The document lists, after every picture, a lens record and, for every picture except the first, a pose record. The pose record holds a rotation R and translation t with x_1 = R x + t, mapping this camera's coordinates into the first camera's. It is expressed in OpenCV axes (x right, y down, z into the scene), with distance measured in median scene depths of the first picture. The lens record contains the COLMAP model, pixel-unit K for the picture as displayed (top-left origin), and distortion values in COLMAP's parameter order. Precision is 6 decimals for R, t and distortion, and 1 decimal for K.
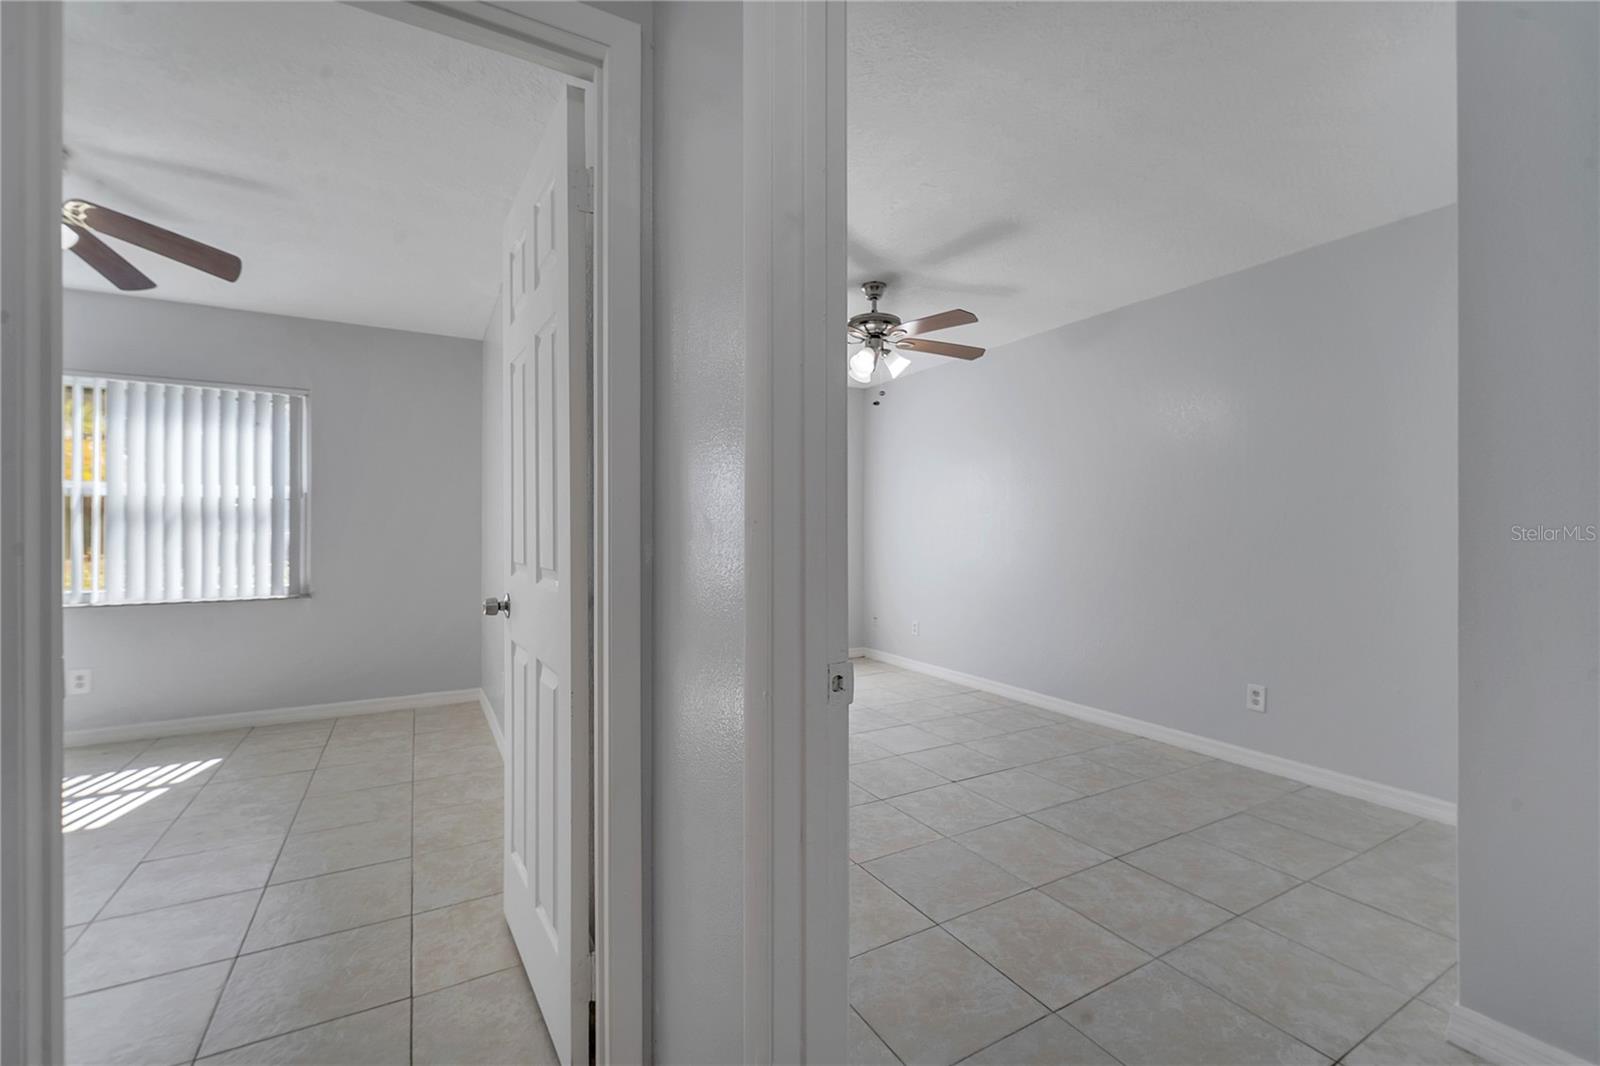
lens RADIAL K [[665.6, 0, 799.1], [0, 665.6, 524.7], [0, 0, 1]] dist [-0.003636, 0.000228]
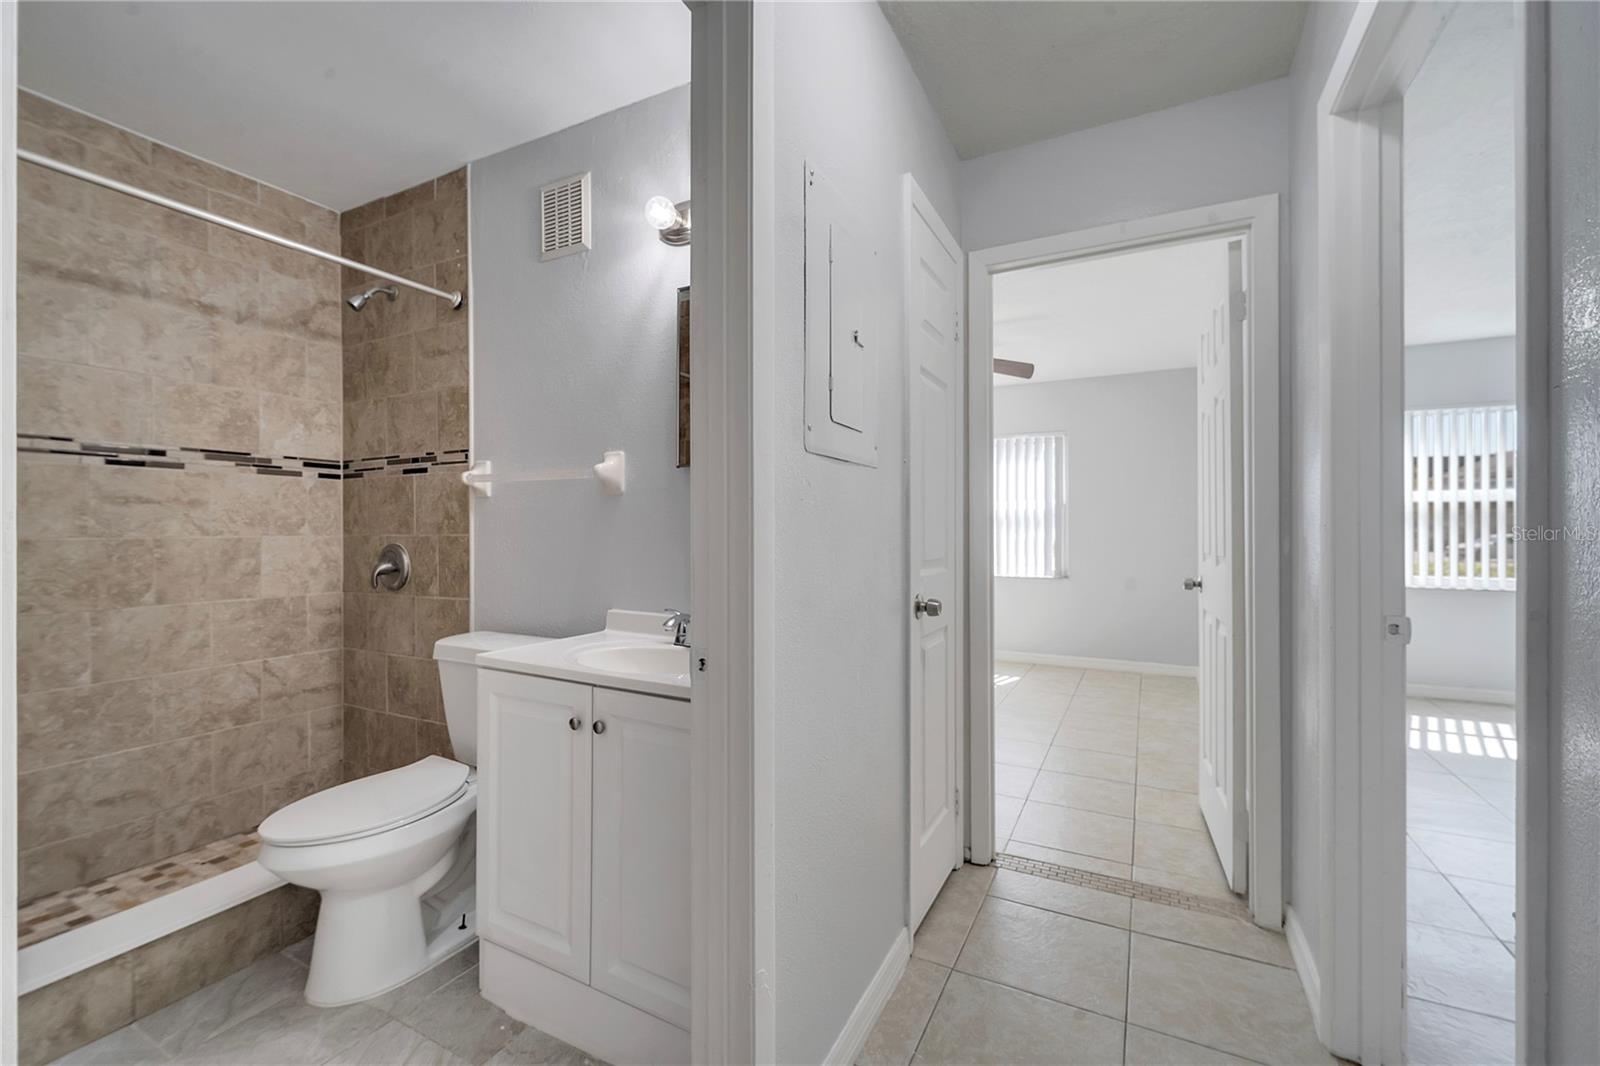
lens RADIAL K [[665.6, 0, 799.1], [0, 665.6, 524.7], [0, 0, 1]] dist [-0.003636, 0.000228]
pose [[0.536216, -0.004046, -0.844071, 0.146917], [0.001715, 0.999992, -0.003703, -0.000359], [0.844079, 0.000538, 0.536219, -0.236246]]
